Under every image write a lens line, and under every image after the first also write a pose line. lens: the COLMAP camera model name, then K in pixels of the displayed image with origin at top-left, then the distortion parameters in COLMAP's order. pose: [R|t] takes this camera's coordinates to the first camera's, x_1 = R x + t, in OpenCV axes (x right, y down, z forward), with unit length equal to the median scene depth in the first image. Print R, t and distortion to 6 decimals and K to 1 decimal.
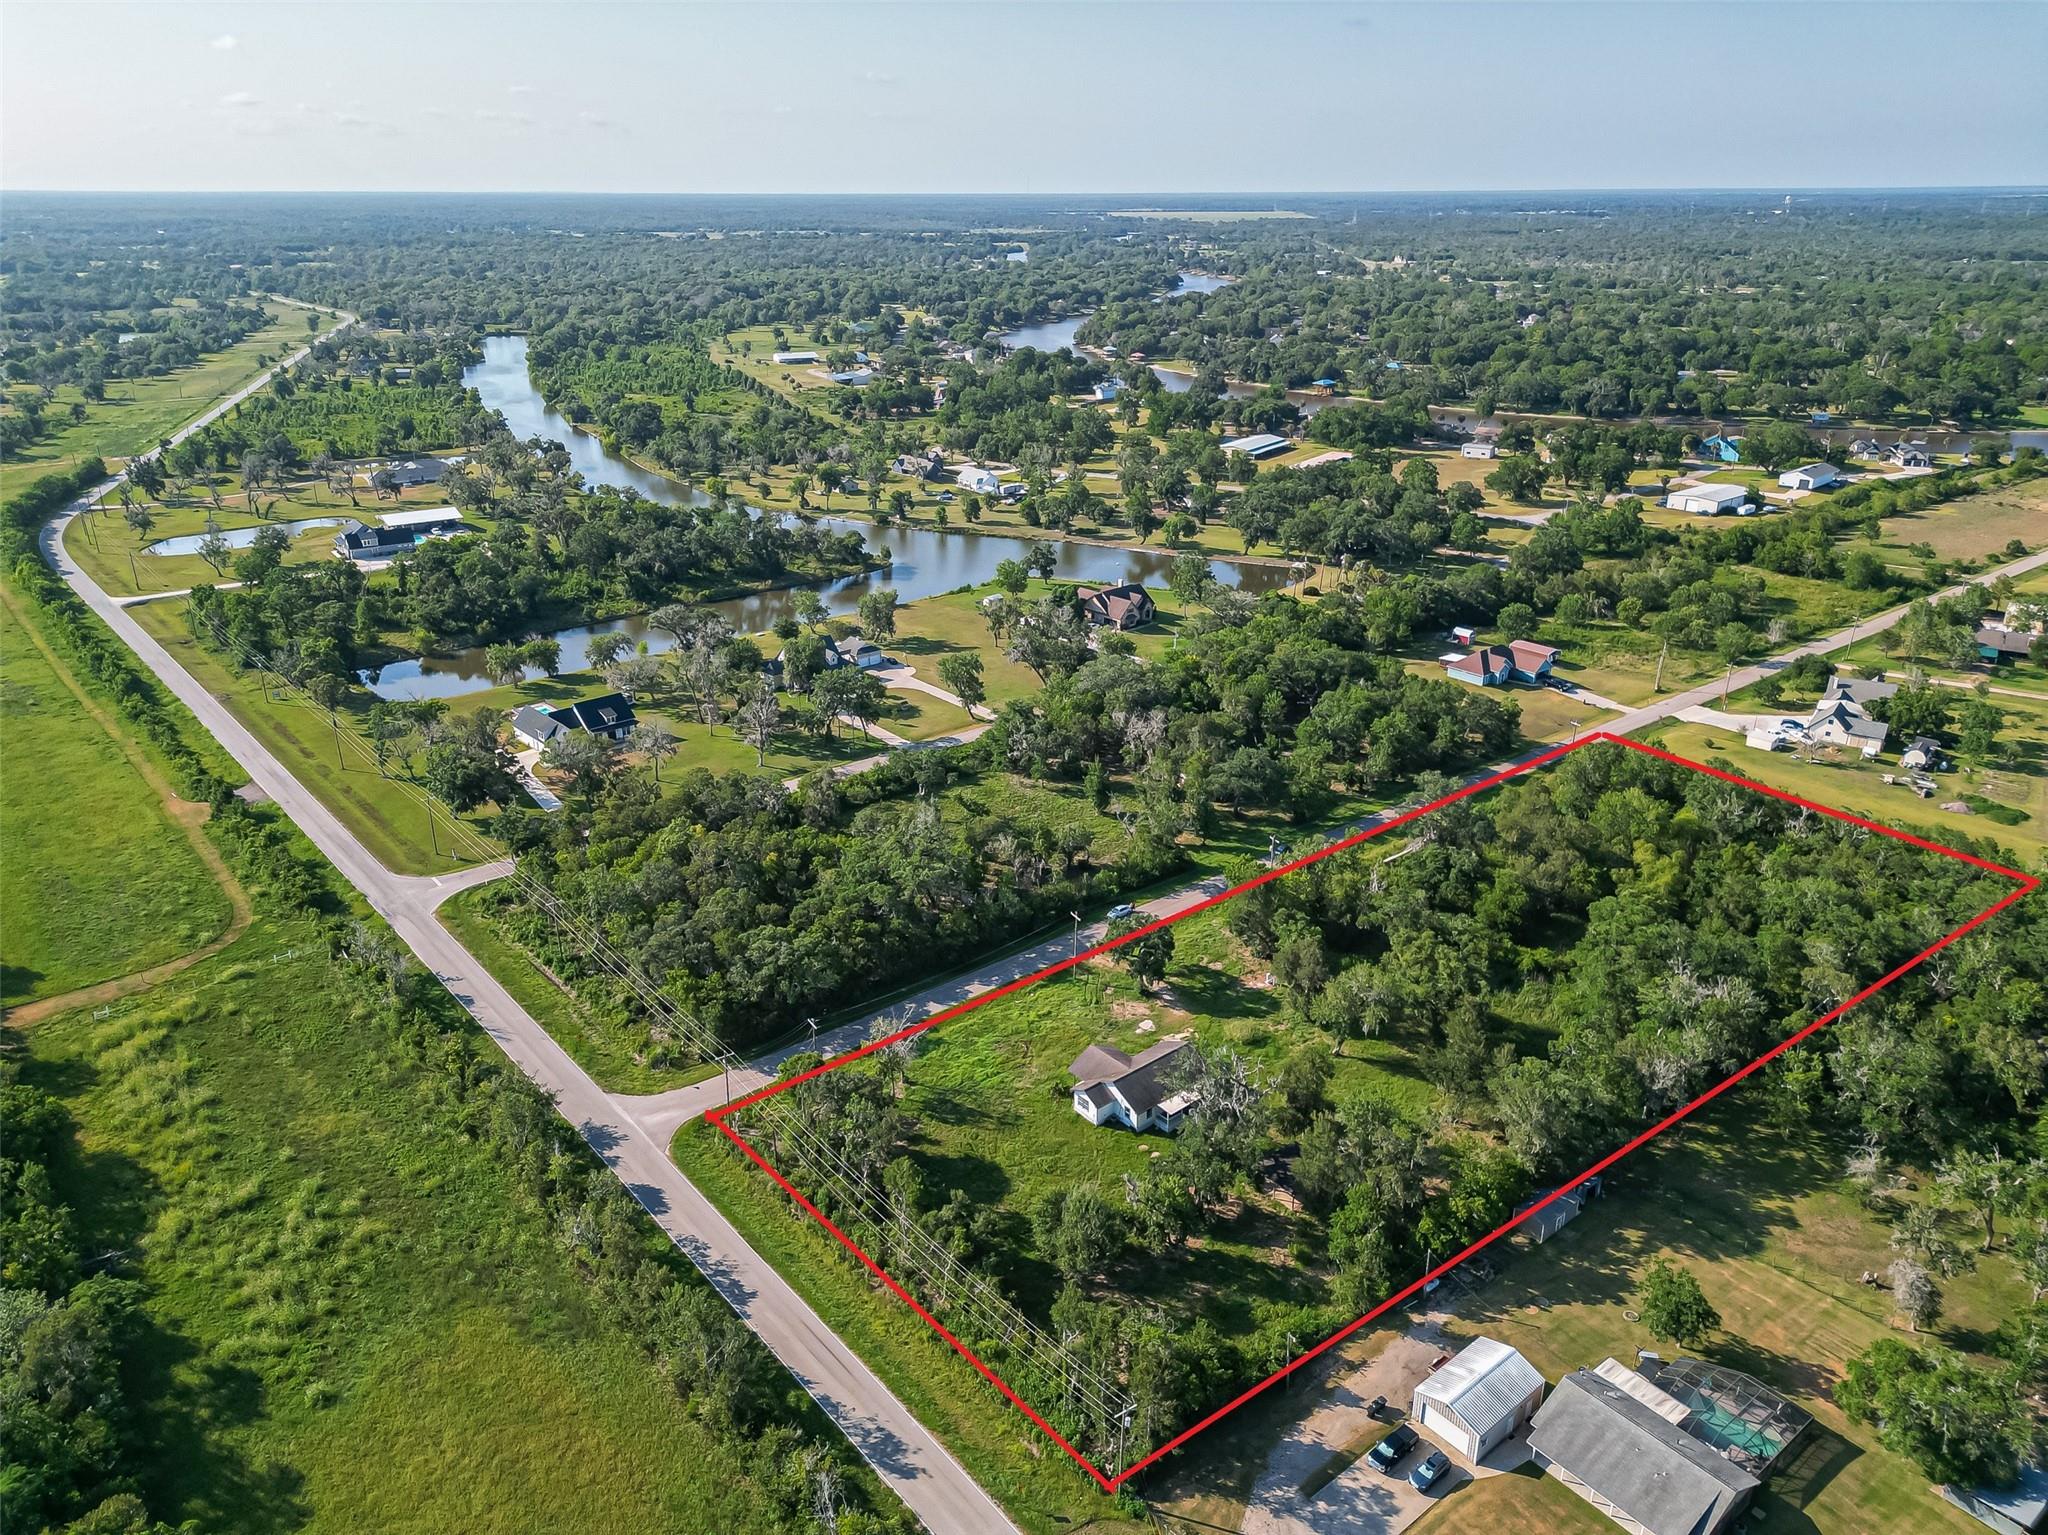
lens RADIAL K [[1431.7, 0, 1028.0], [0, 1431.7, 769.0], [0, 0, 1]] dist [0.068357, -0.057030]
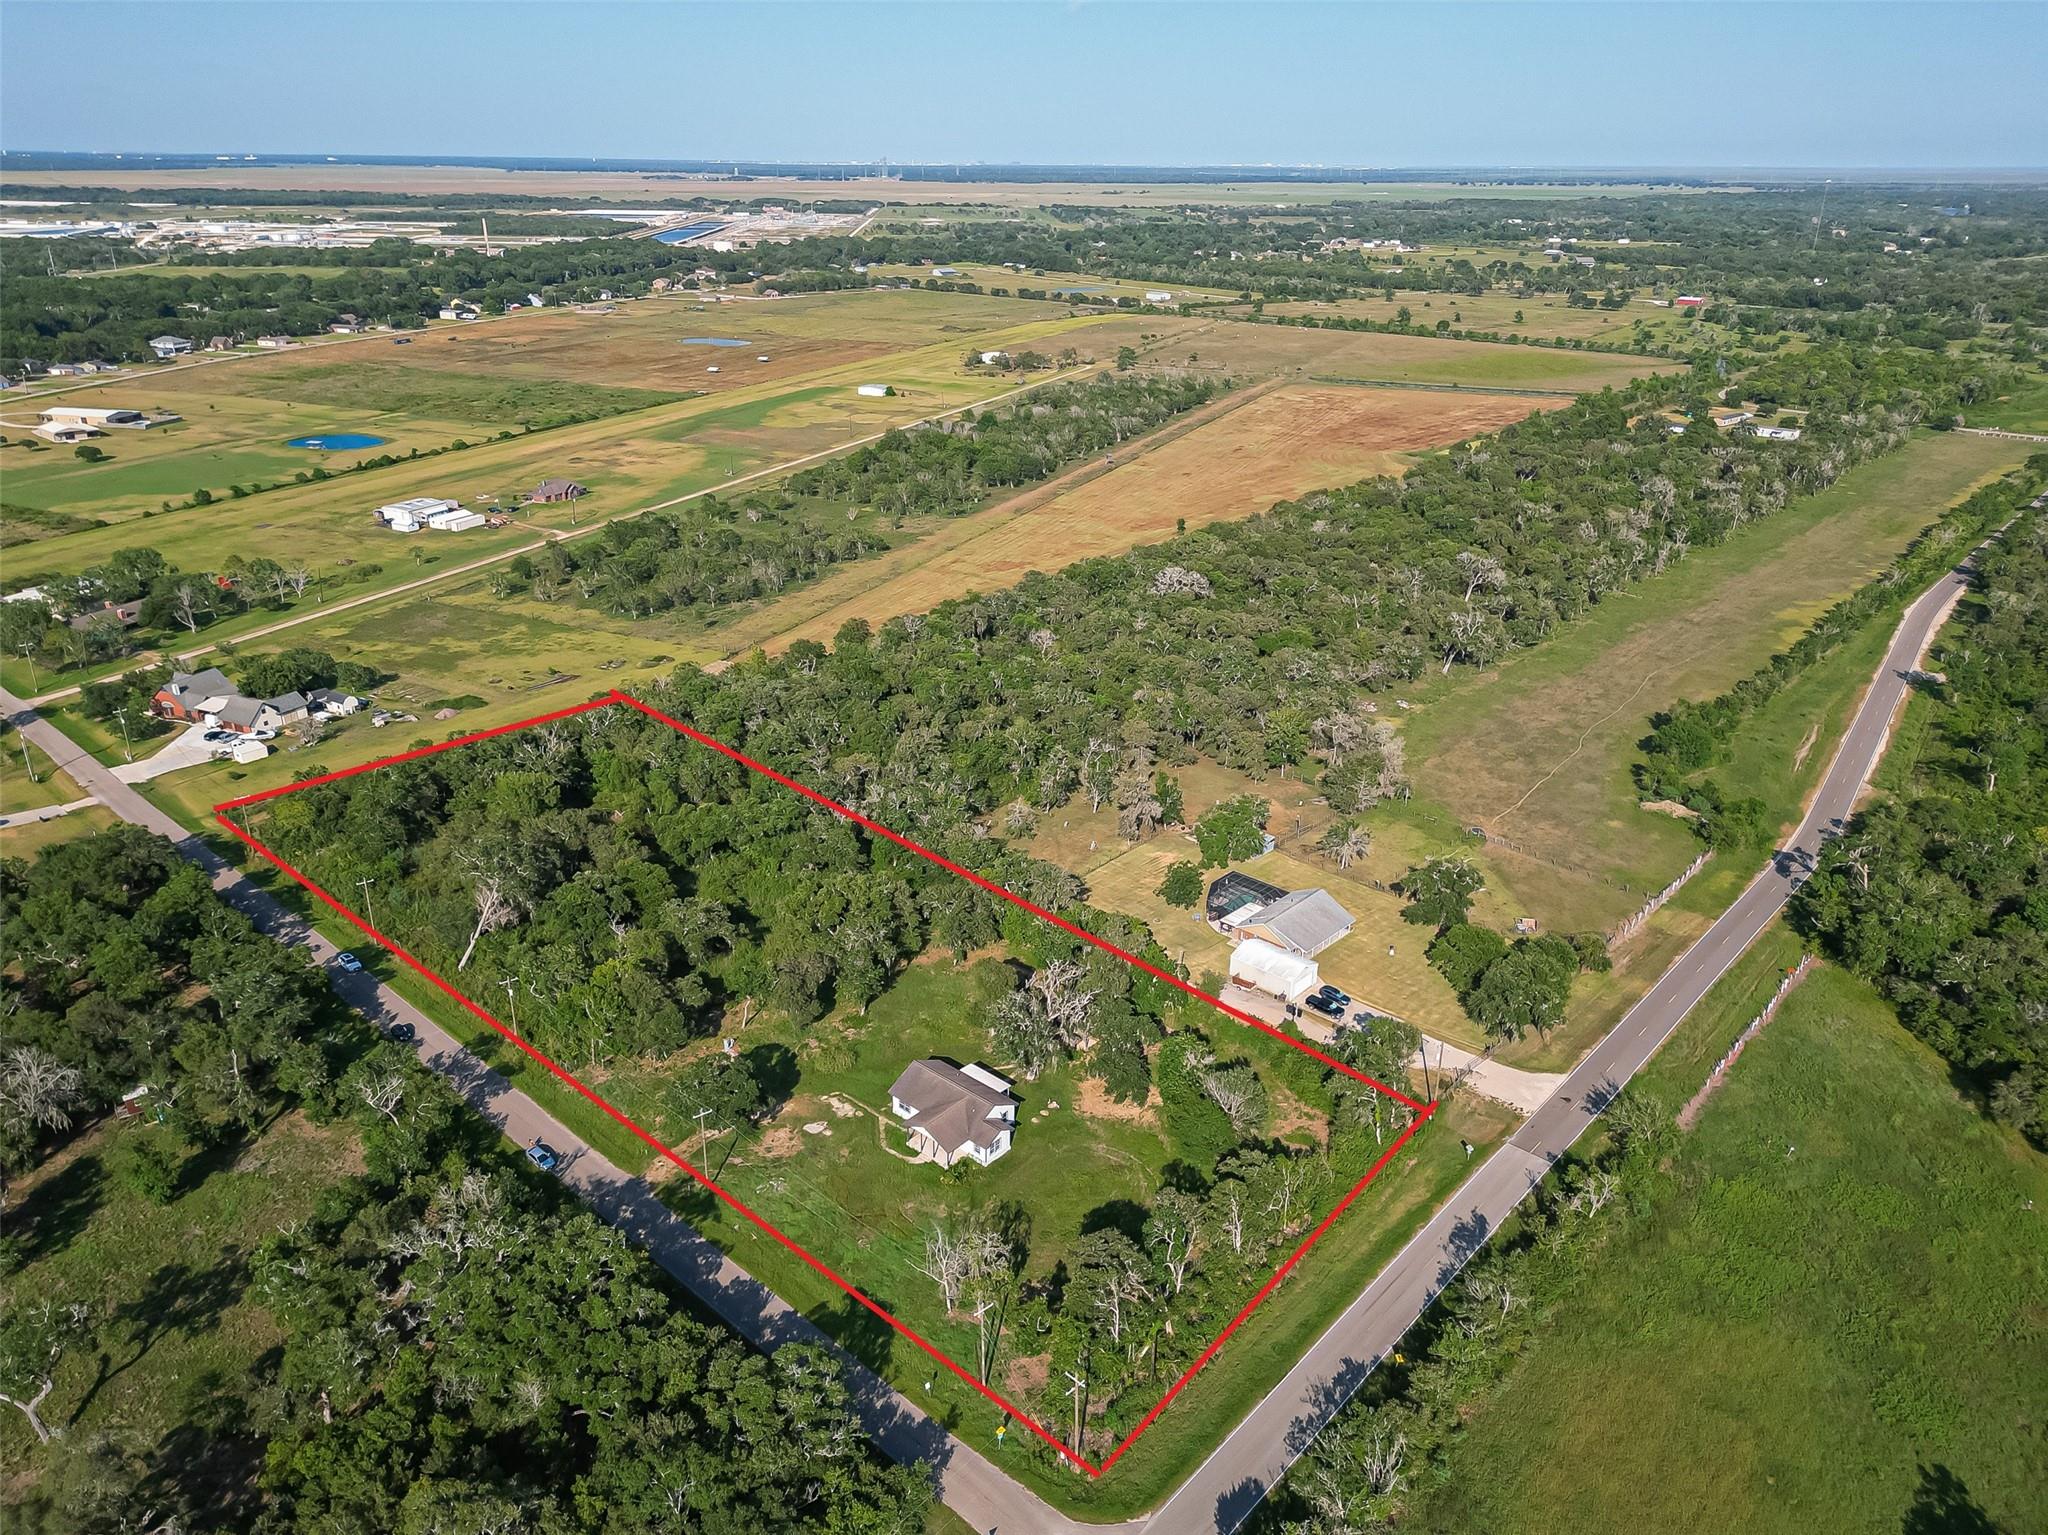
lens RADIAL K [[1431.7, 0, 1028.0], [0, 1431.7, 769.0], [0, 0, 1]] dist [0.068357, -0.057030]
pose [[-0.148428, -0.385554, 0.910669, -0.470509], [0.364707, 0.834617, 0.412798, -0.231812], [-0.919216, 0.393398, 0.016733, 0.549112]]
